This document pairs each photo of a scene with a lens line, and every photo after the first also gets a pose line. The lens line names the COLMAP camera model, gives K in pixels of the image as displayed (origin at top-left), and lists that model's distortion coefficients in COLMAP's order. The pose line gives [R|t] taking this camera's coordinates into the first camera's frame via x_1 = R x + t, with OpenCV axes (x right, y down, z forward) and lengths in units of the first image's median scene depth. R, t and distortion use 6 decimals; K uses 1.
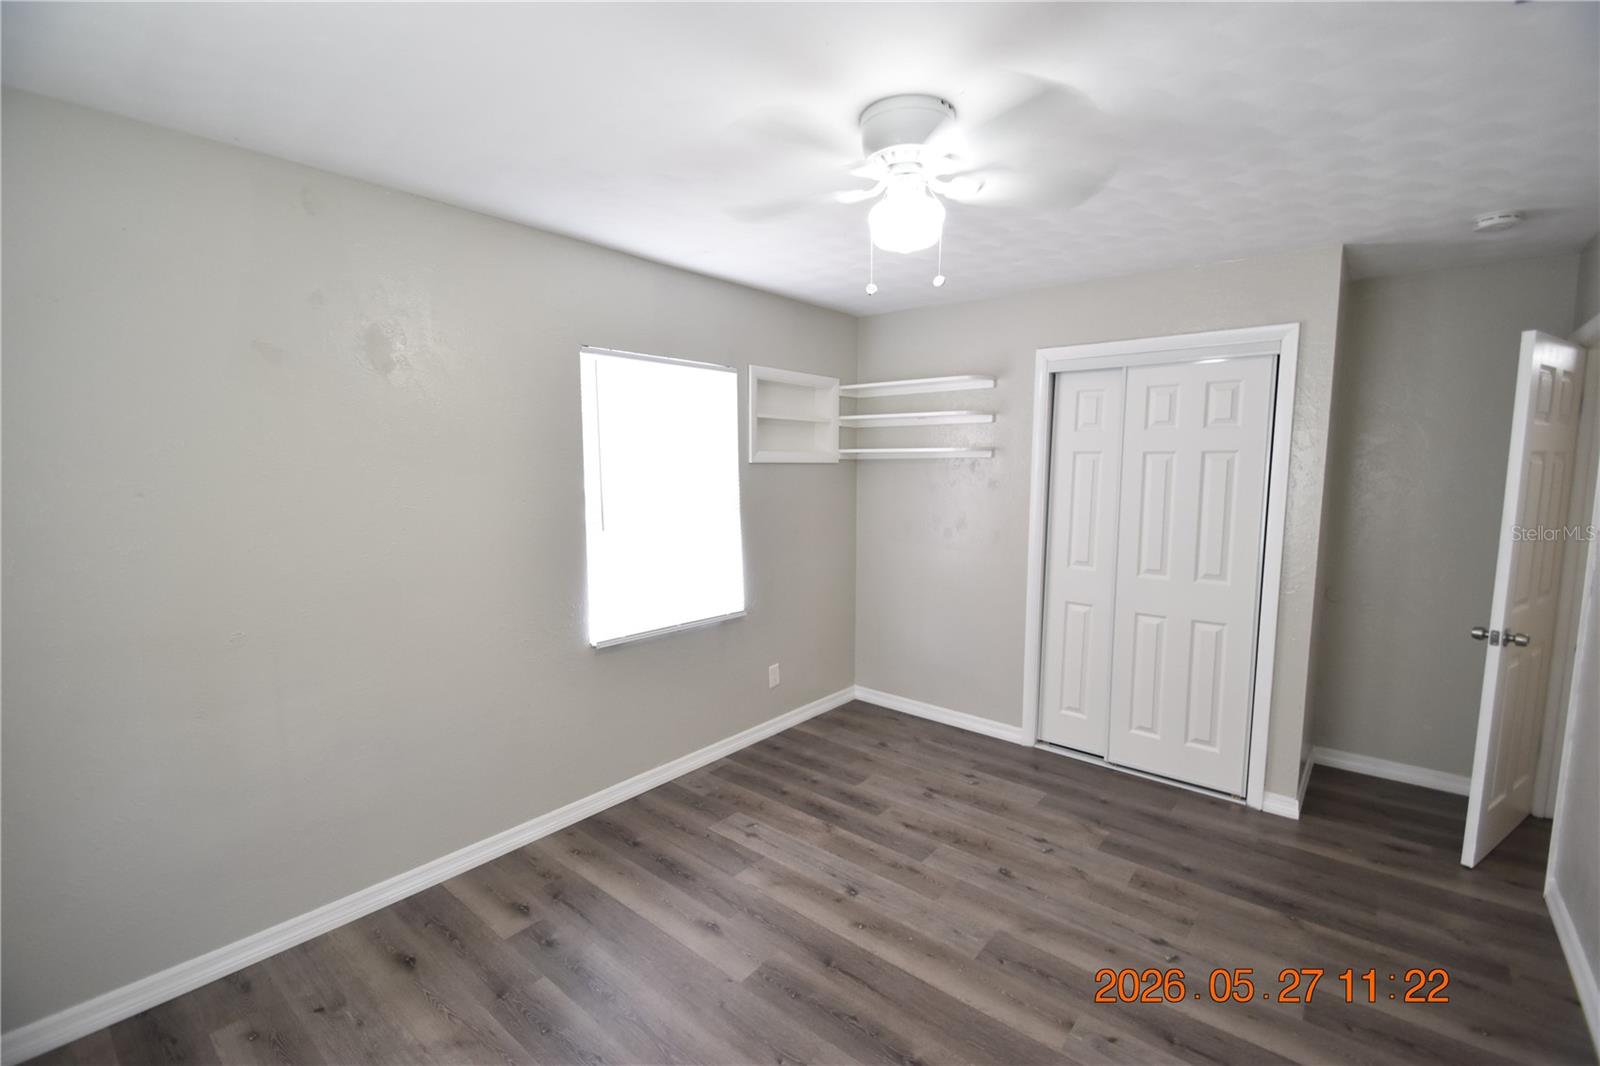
lens RADIAL K [[697.3, 0, 795.6], [0, 697.3, 535.0], [0, 0, 1]] dist [0.000692, -0.009307]
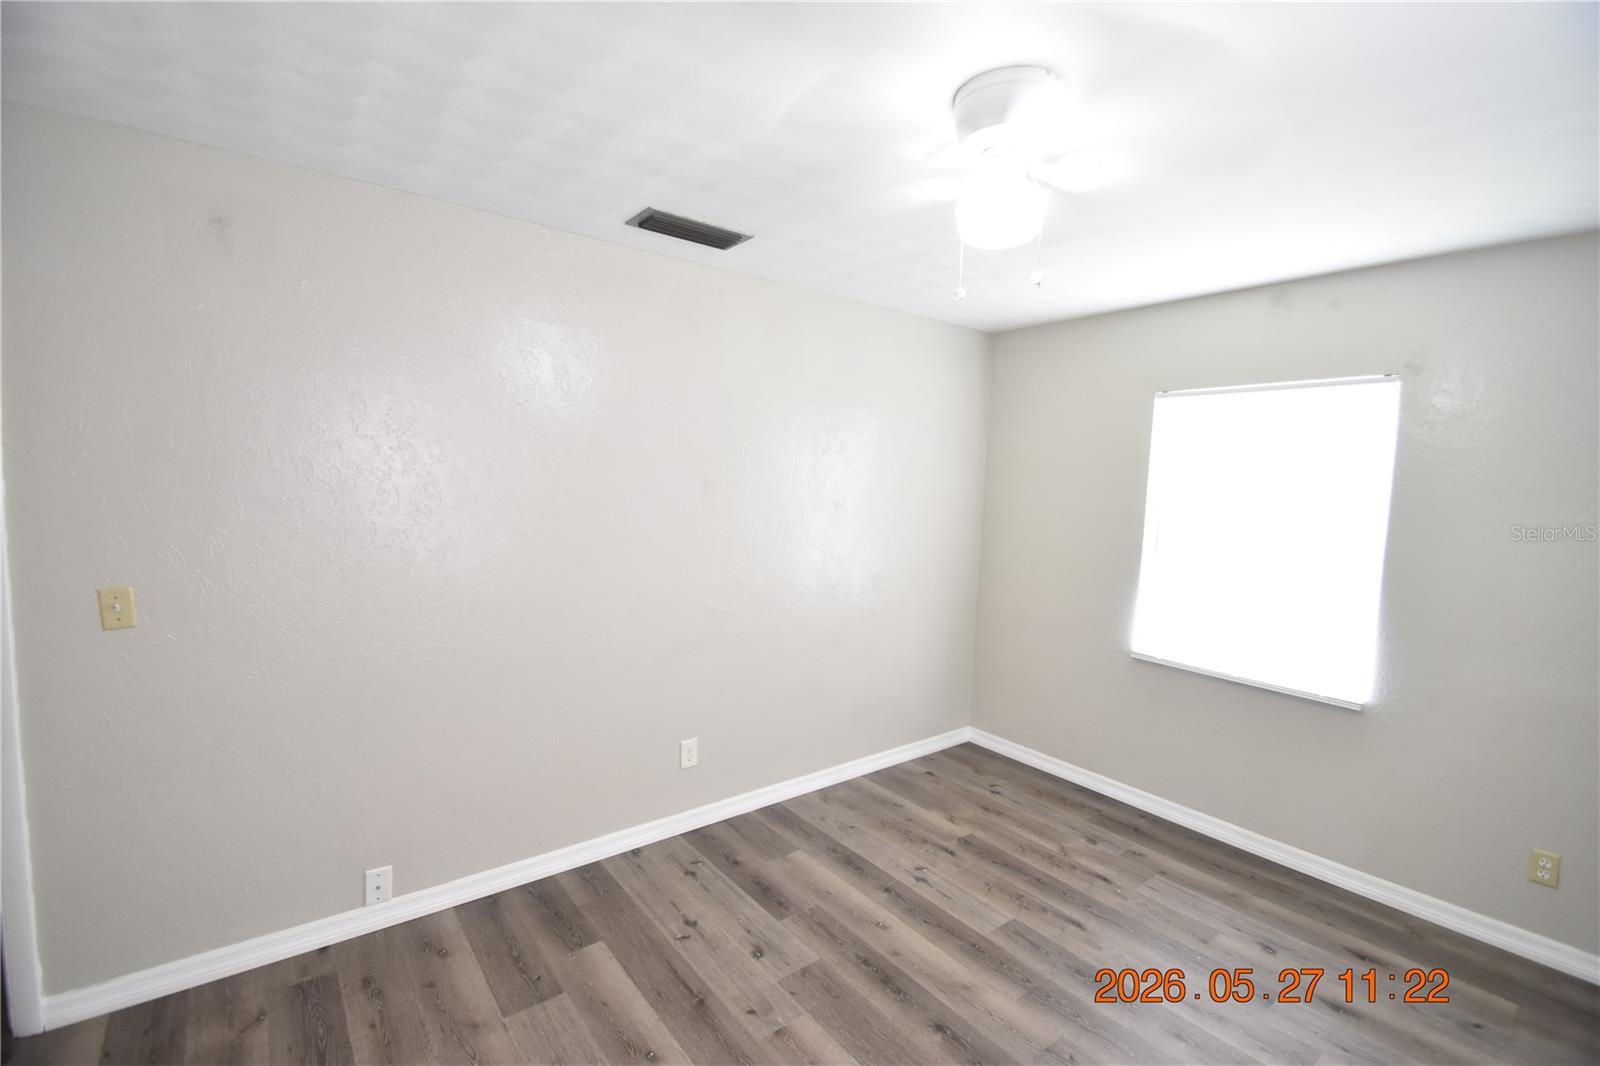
lens RADIAL K [[697.3, 0, 796.0], [0, 697.3, 532.5], [0, 0, 1]] dist [0.000692, -0.009307]
pose [[-0.977250, -0.049378, 0.206260, 0.128292], [-0.012321, 0.984095, 0.177214, -0.130051], [-0.211730, 0.170641, -0.962316, 1.214535]]
